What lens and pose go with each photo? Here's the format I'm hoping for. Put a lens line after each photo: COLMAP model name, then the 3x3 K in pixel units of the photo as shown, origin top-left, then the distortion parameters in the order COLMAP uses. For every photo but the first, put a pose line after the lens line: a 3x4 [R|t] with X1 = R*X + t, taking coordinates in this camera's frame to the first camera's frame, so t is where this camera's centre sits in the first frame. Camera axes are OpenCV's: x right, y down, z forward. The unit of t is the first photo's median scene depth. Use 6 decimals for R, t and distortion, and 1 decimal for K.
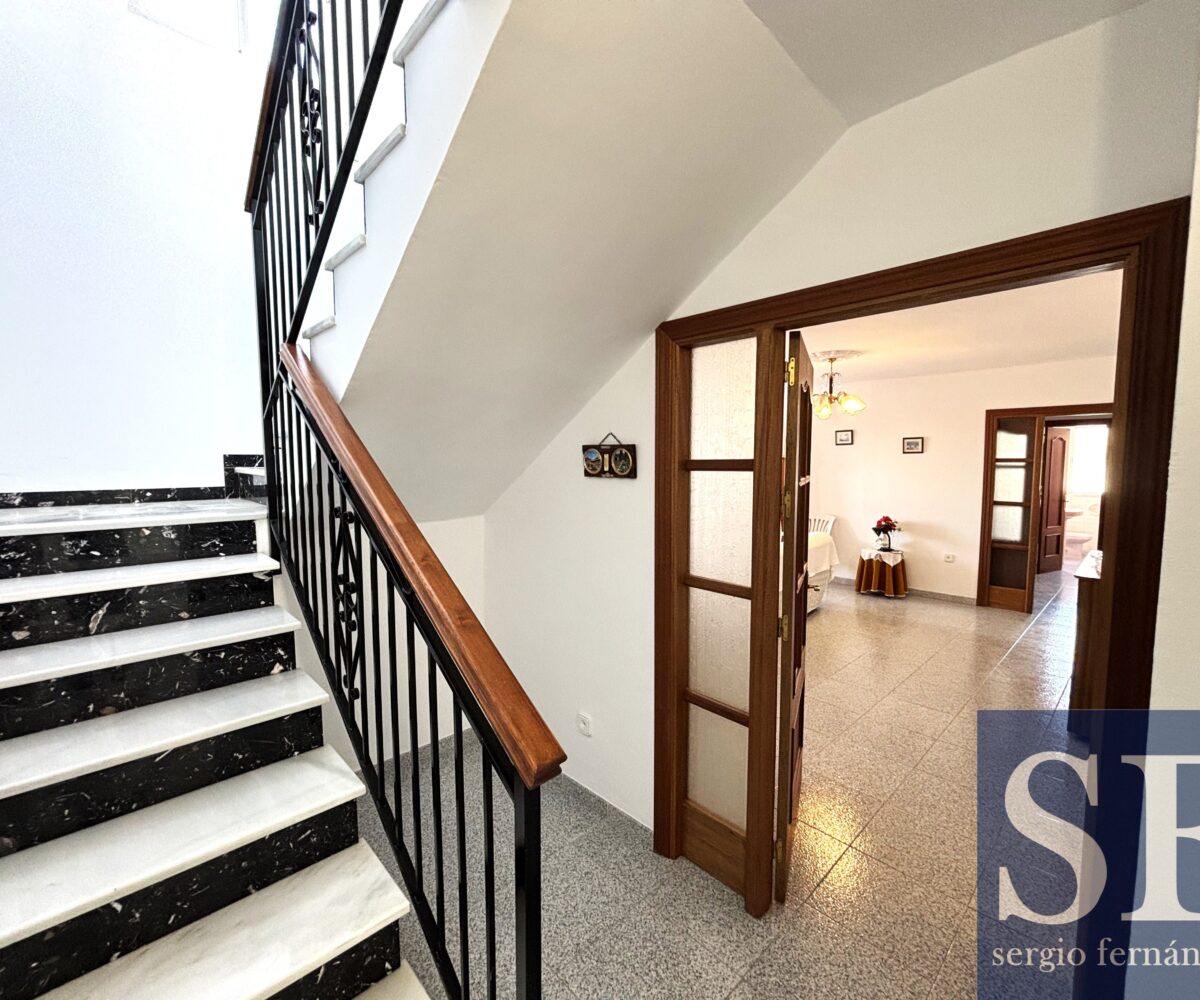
lens RADIAL K [[536.5, 0, 602.6], [0, 536.5, 505.8], [0, 0, 1]] dist [-0.013922, 0.000695]
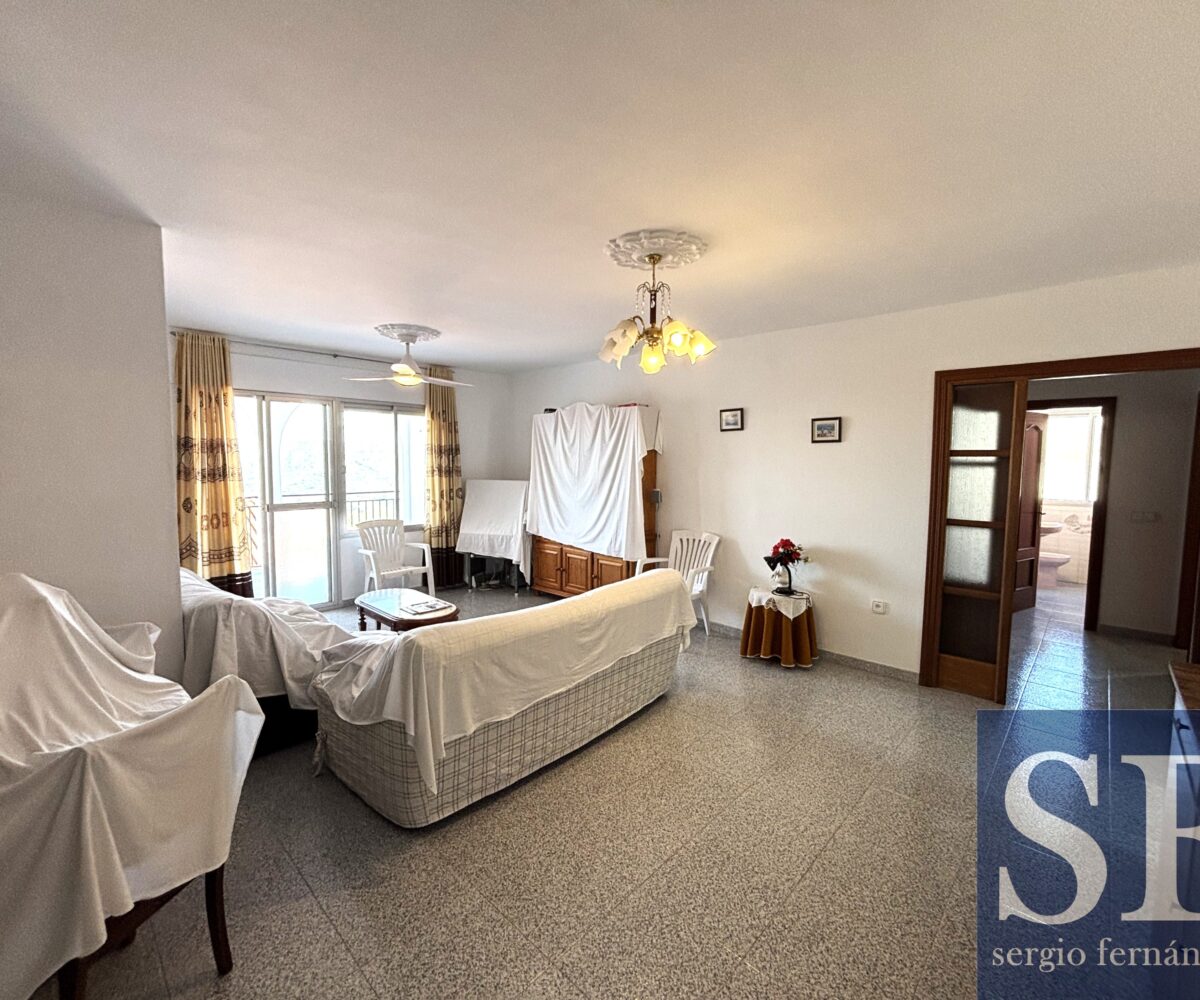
lens RADIAL K [[536.5, 0, 602.6], [0, 536.5, 505.8], [0, 0, 1]] dist [-0.013922, 0.000695]
pose [[0.998304, 0.004730, 0.058019, 0.279173], [-0.004779, 0.999988, 0.000714, -0.020744], [-0.058015, -0.000990, 0.998315, 0.377301]]
